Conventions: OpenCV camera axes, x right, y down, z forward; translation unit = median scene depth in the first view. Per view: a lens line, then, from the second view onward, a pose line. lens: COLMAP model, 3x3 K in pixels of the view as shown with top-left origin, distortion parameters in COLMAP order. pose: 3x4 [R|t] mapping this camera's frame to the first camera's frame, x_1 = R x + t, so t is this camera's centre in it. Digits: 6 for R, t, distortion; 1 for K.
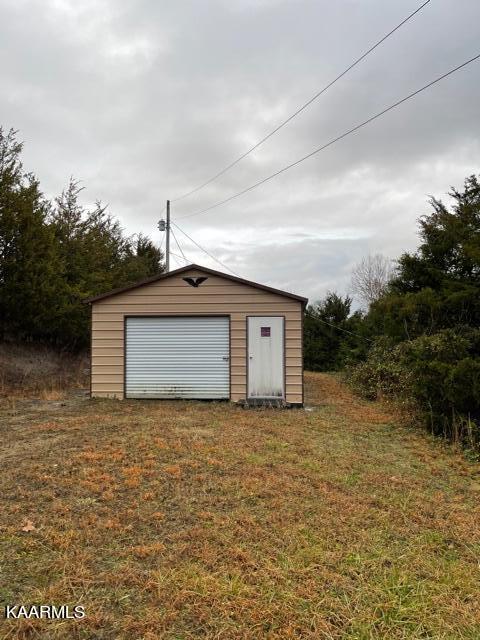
lens RADIAL K [[491.4, 0, 241.9], [0, 491.4, 319.7], [0, 0, 1]] dist [0.013191, -0.002730]
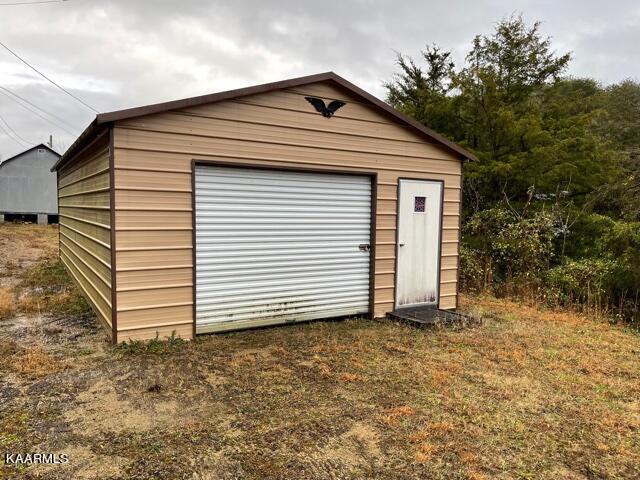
lens RADIAL K [[491.4, 0, 317.2], [0, 491.4, 261.1], [0, 0, 1]] dist [0.013191, -0.002730]
pose [[0.770003, -0.047798, 0.636247, -0.454196], [-0.044723, 0.990694, 0.128552, 0.021289], [-0.636470, -0.127440, 0.760700, 0.577137]]
